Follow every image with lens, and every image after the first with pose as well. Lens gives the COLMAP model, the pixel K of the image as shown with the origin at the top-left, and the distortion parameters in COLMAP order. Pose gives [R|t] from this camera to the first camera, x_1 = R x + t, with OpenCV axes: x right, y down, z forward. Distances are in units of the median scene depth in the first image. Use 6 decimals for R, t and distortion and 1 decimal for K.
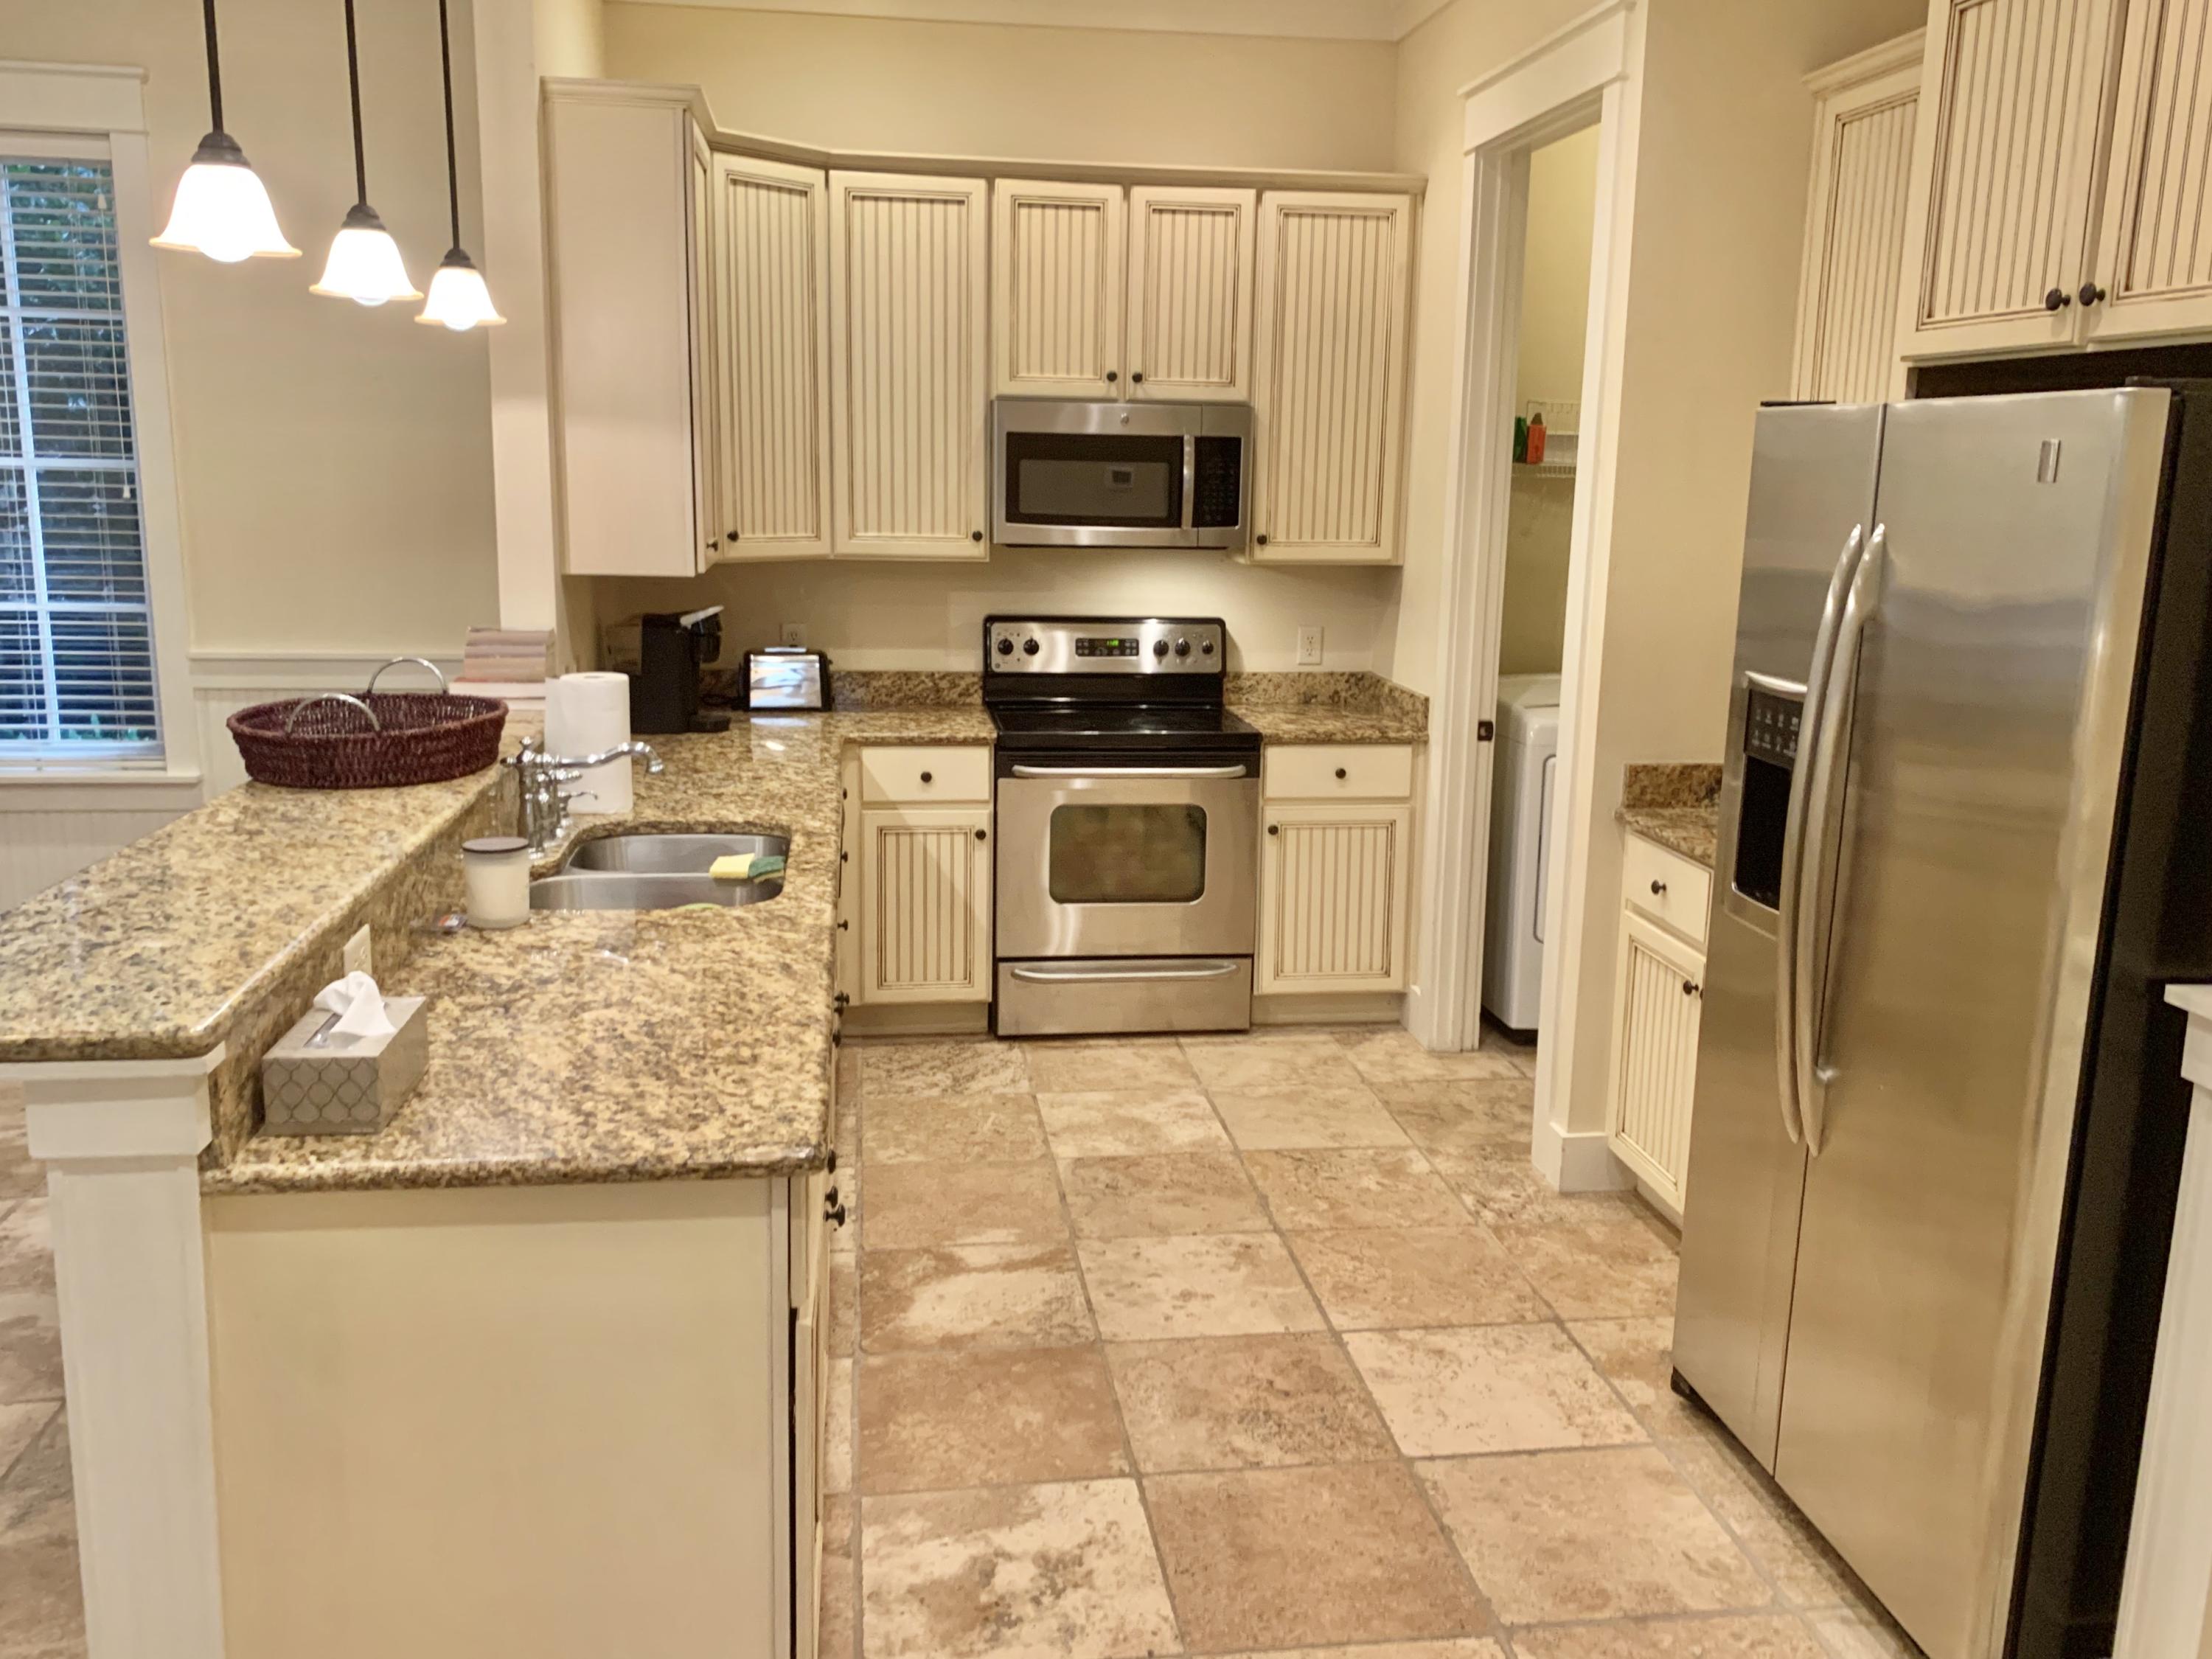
lens RADIAL K [[1793.4, 0, 1118.4], [0, 1793.4, 809.7], [0, 0, 1]] dist [0.038220, -0.048516]
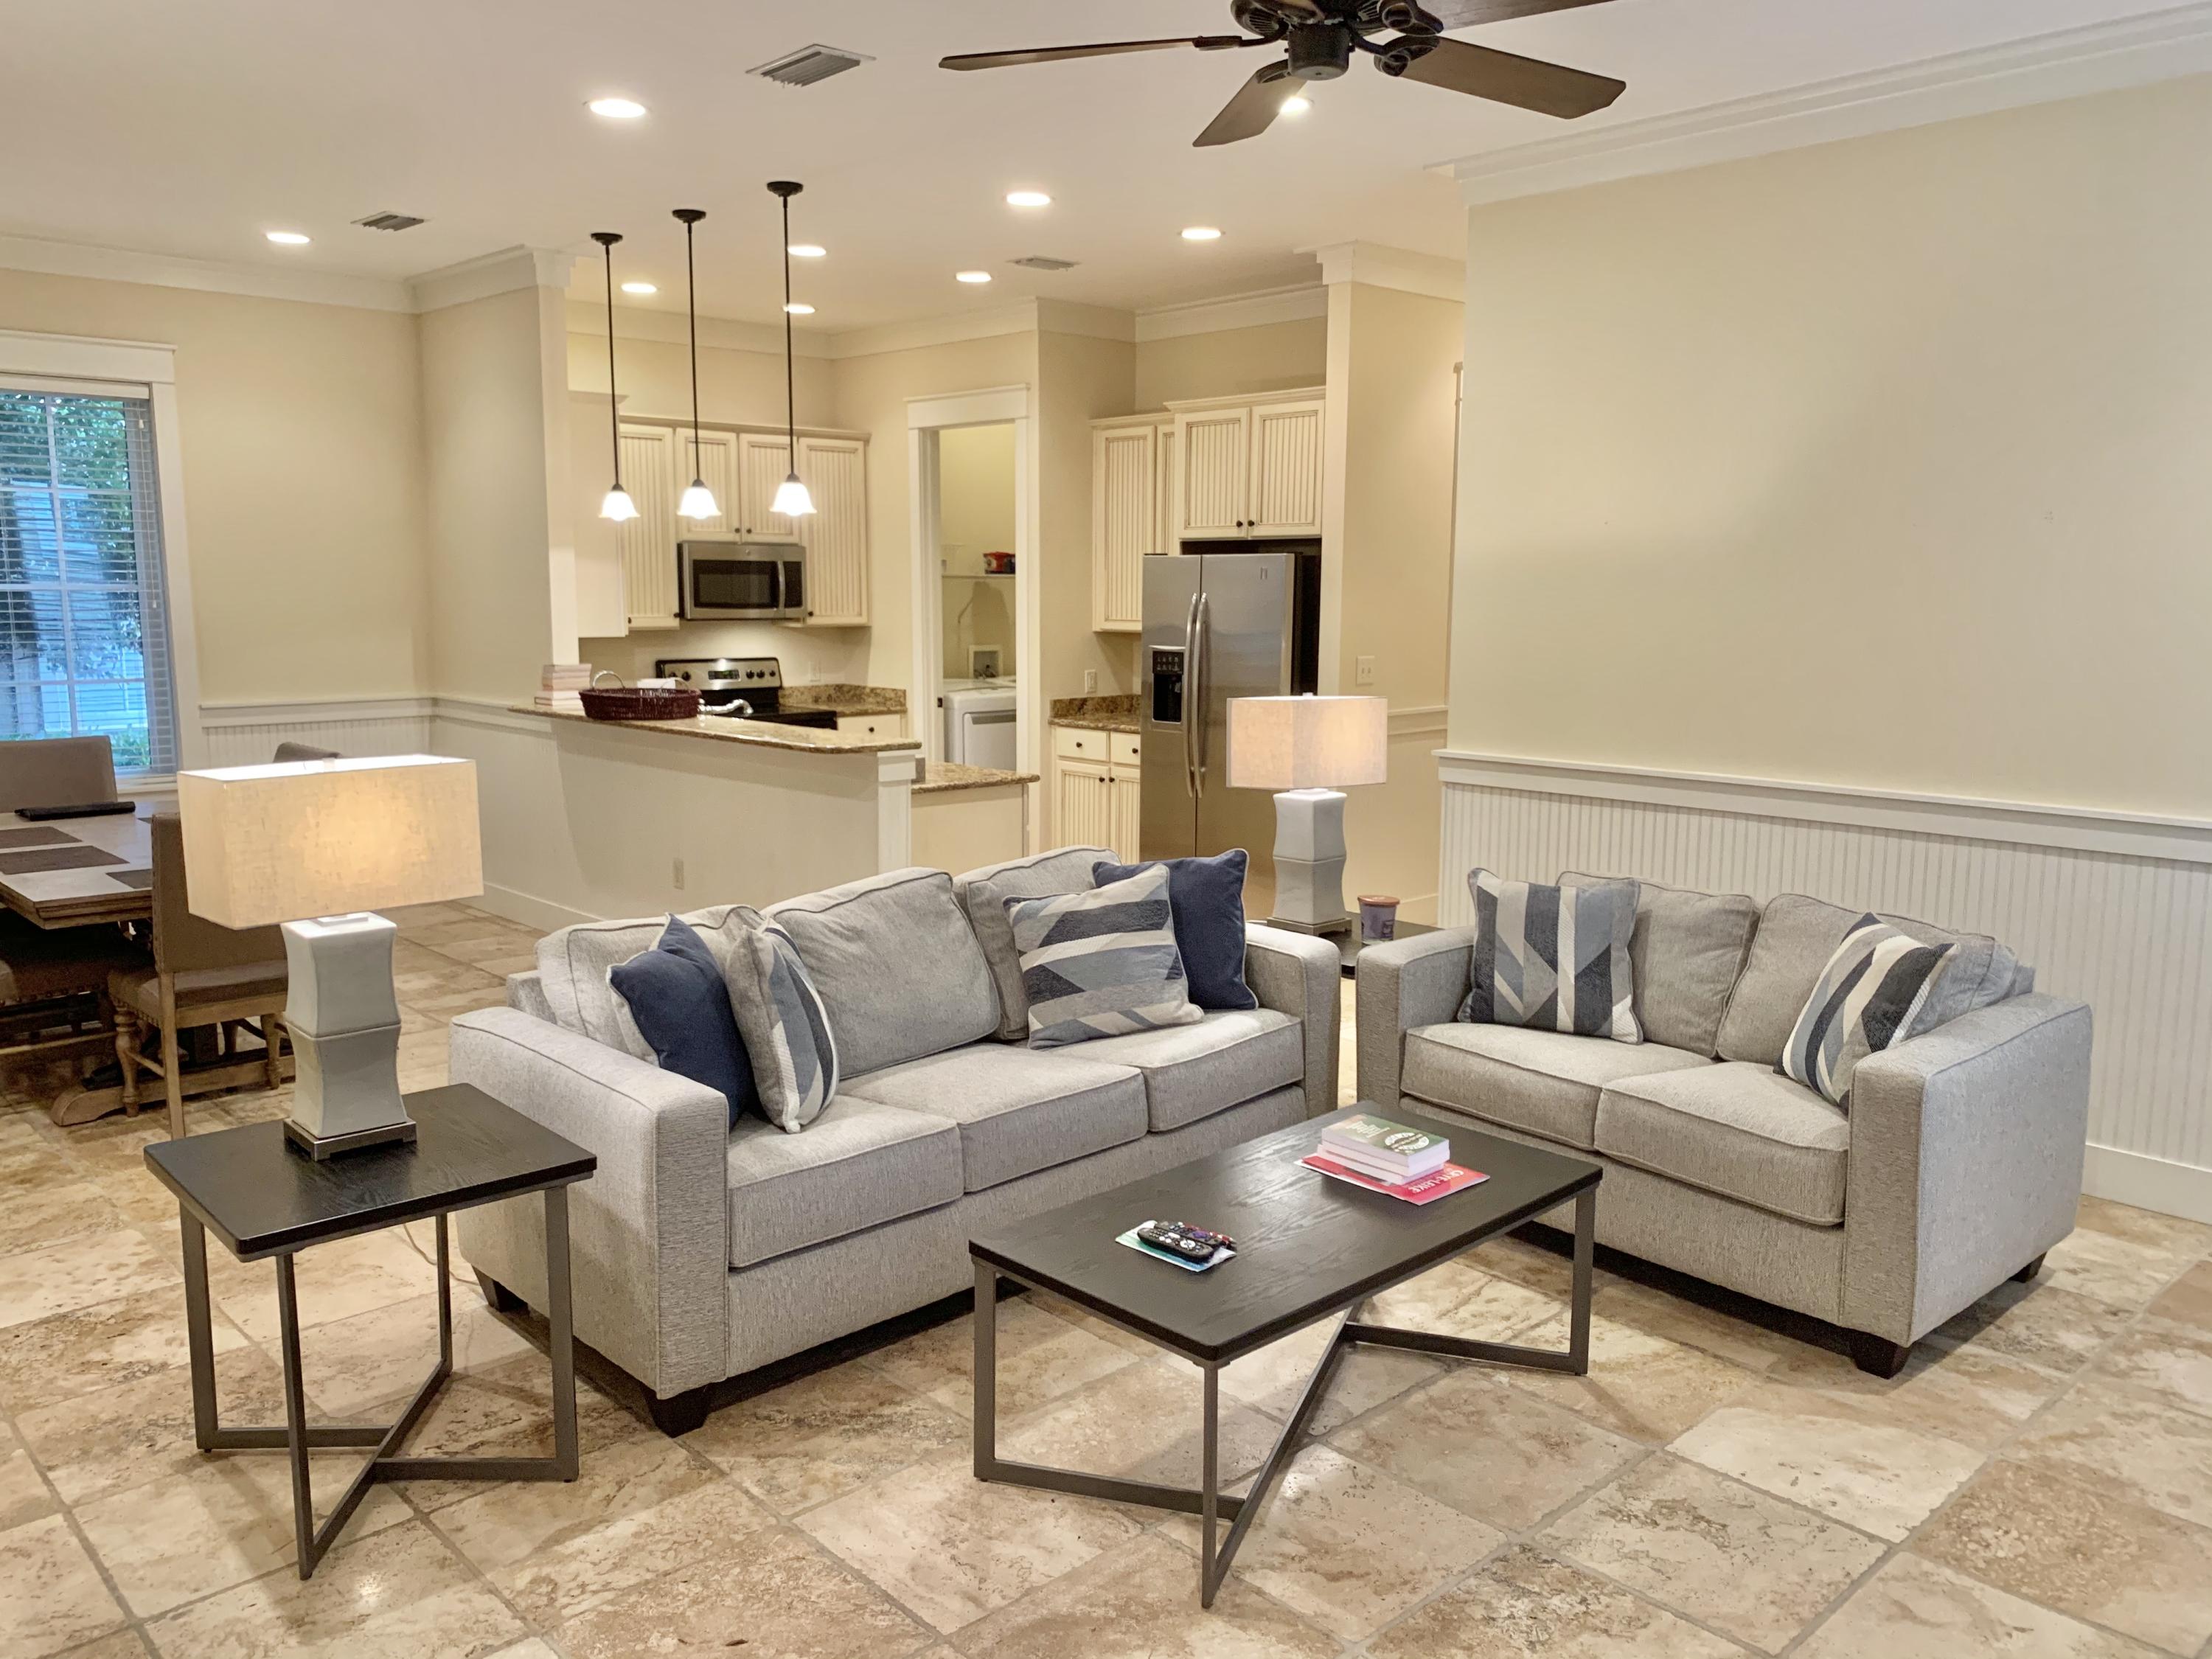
lens RADIAL K [[1695.5, 0, 1111.5], [0, 1695.5, 835.0], [0, 0, 1]] dist [0.025434, -0.026934]
pose [[0.809217, -0.103773, 0.578272, -0.782254], [0.122732, 0.992420, 0.006345, 0.120127], [-0.574547, 0.065838, 0.815820, -0.698150]]
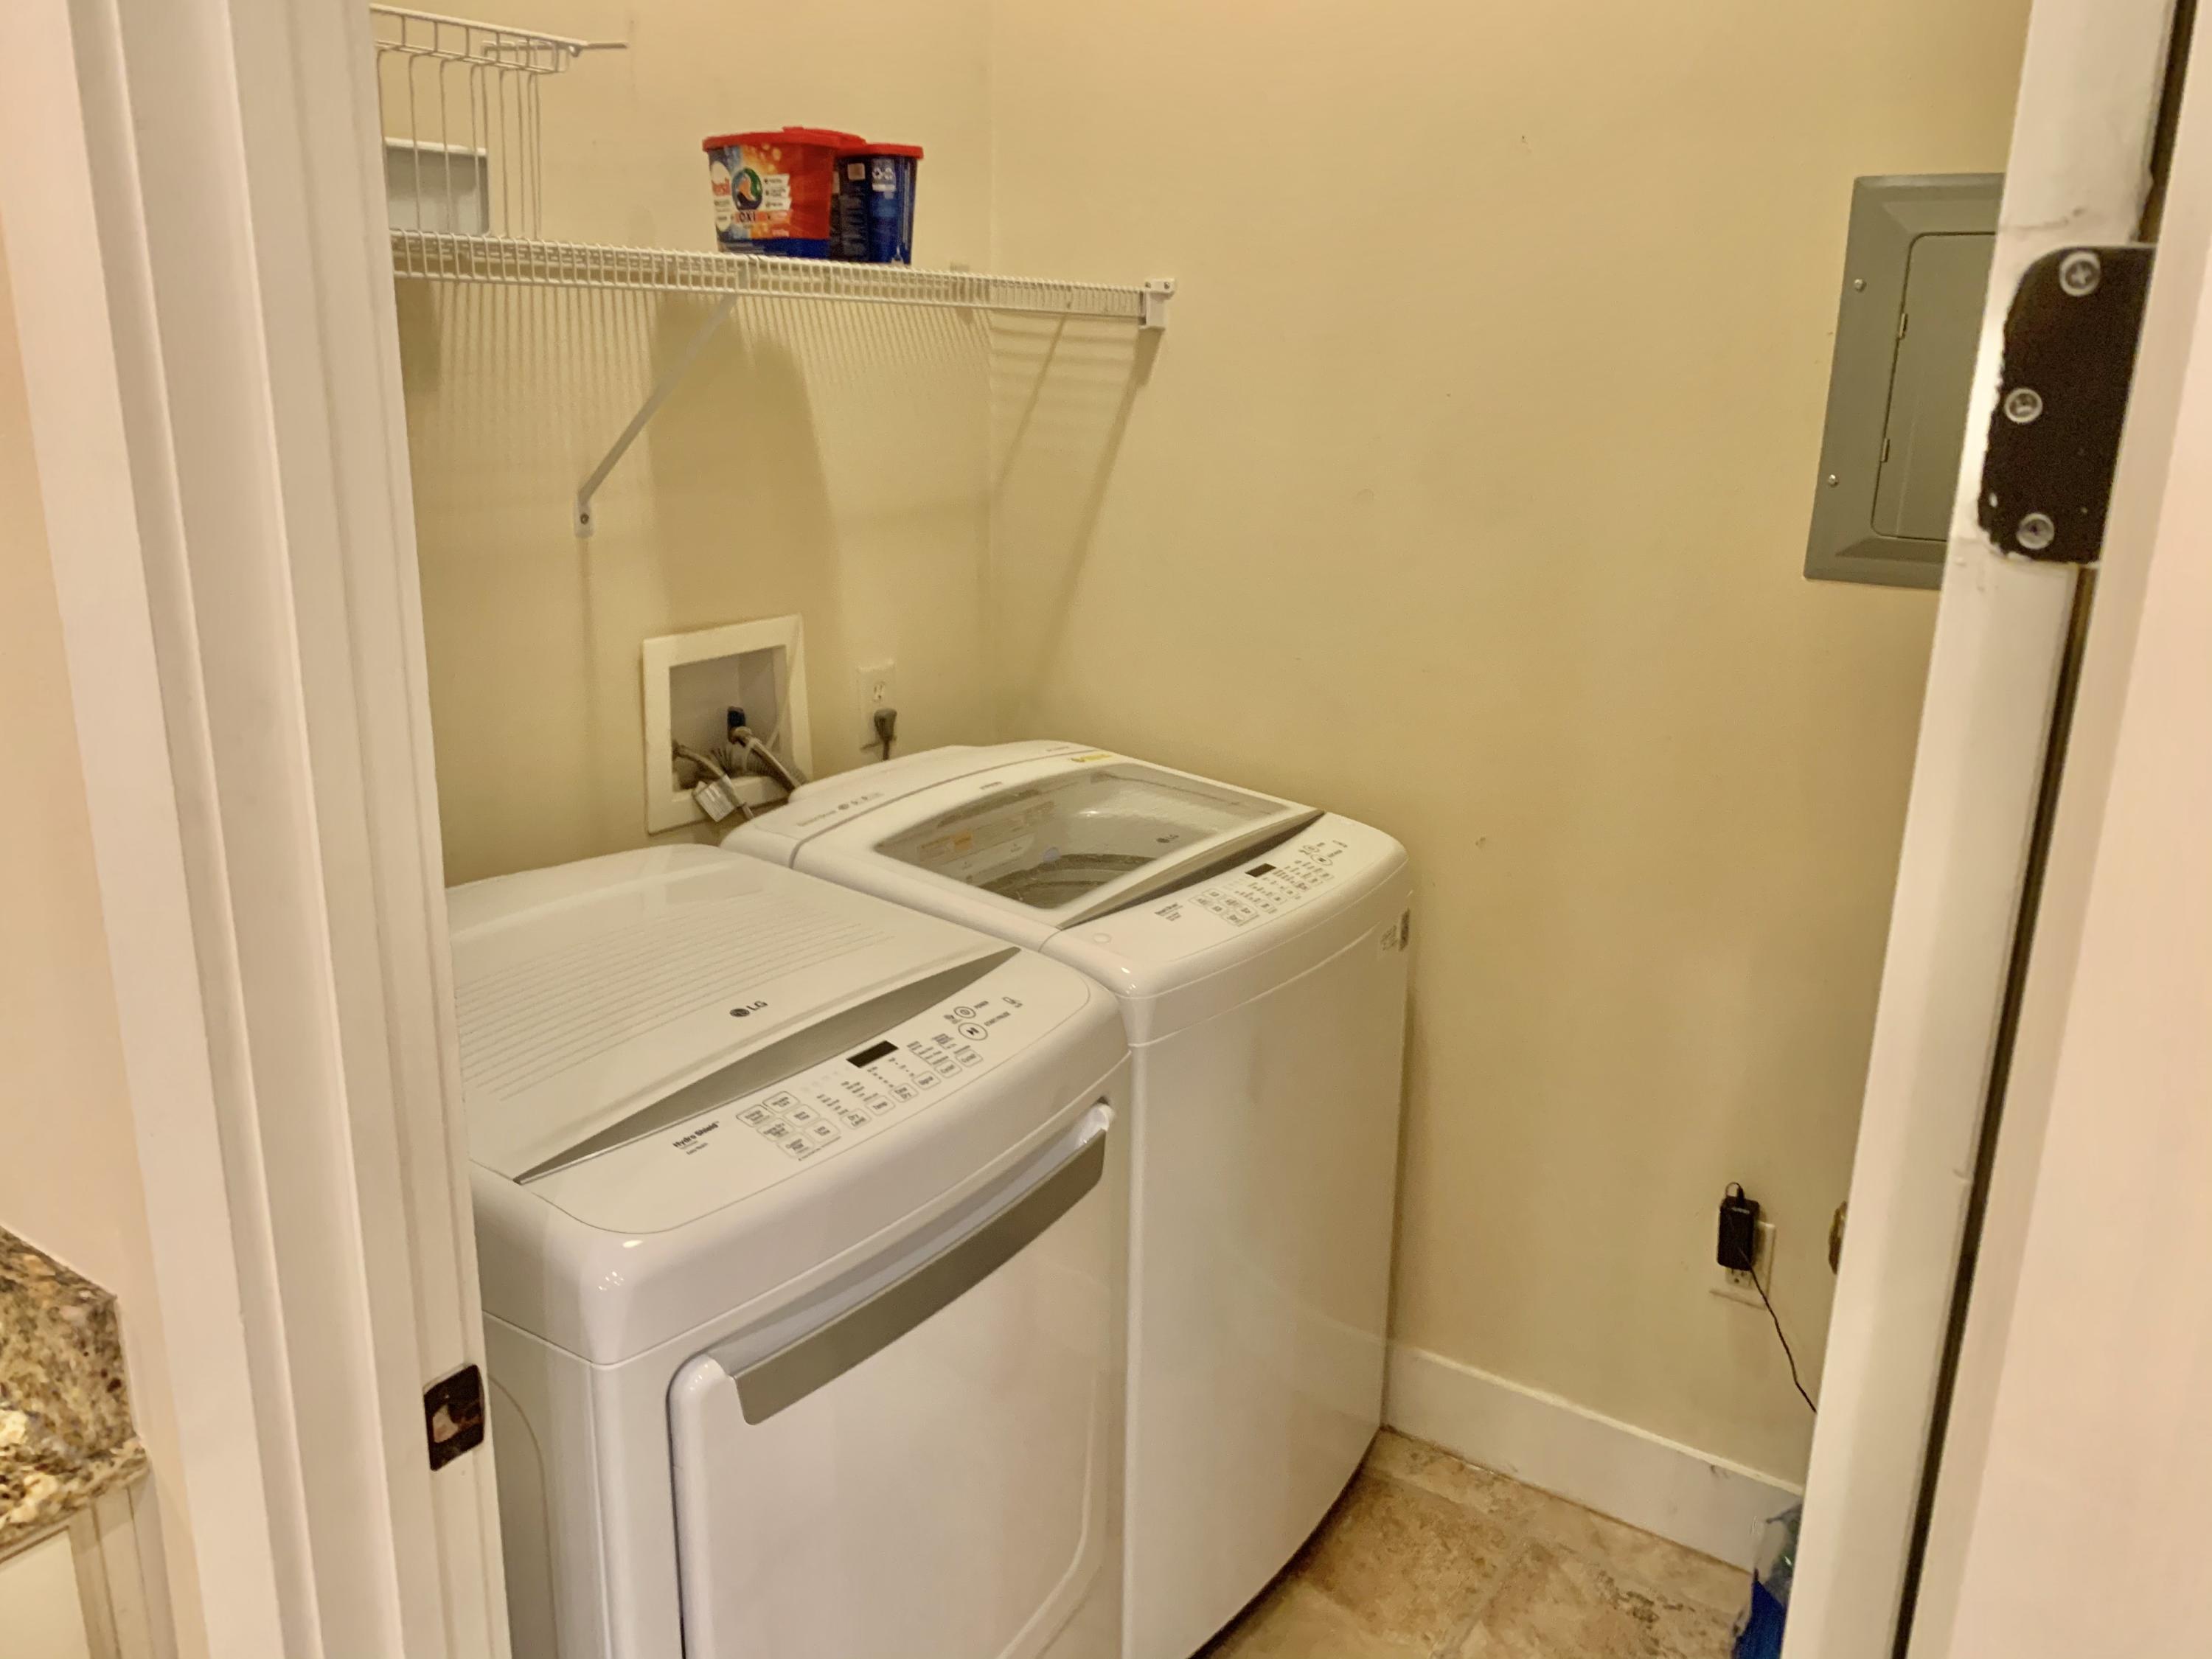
lens RADIAL K [[1695.5, 0, 1117.6], [0, 1695.5, 812.9], [0, 0, 1]] dist [0.025434, -0.026934]
pose [[0.664958, -0.202790, 0.718824, 0.121716], [0.125628, 0.979090, 0.160001, -0.141212], [-0.736240, -0.016090, 0.676530, 0.796878]]
